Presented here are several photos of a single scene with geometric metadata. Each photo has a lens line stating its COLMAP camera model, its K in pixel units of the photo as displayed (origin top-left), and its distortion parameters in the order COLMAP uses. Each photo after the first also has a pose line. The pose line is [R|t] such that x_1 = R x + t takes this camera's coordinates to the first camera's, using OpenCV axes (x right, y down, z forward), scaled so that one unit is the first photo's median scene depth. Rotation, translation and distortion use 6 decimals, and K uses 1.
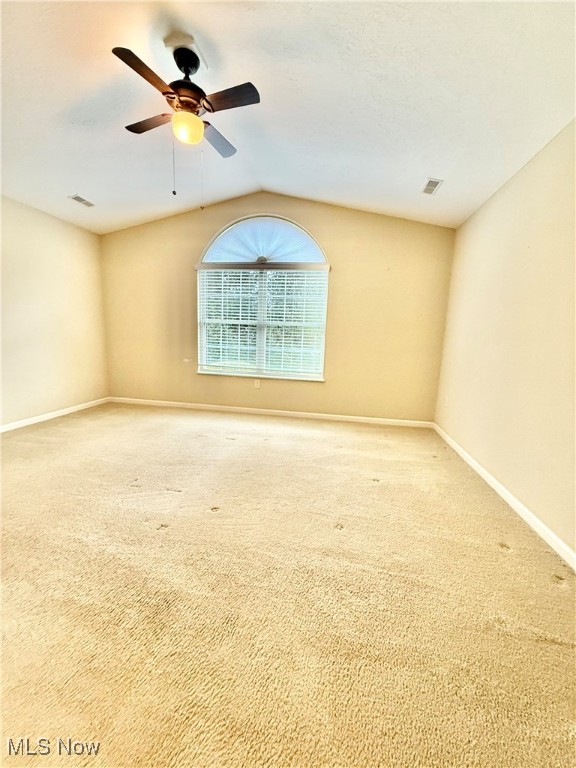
lens RADIAL K [[305.2, 0, 291.3], [0, 305.2, 374.4], [0, 0, 1]] dist [0.000472, -0.000067]
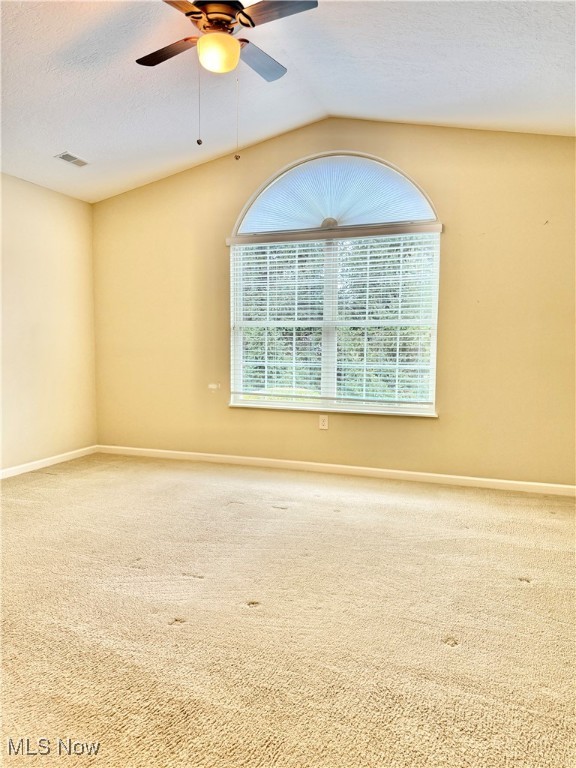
lens RADIAL K [[542.6, 0, 283.6], [0, 542.6, 360.4], [0, 0, 1]] dist [0.056686, -0.061656]
pose [[0.980291, -0.024080, -0.196087, 0.044231], [0.002760, 0.994117, -0.108278, 0.045080], [0.197540, 0.105603, 0.974590, -0.143696]]
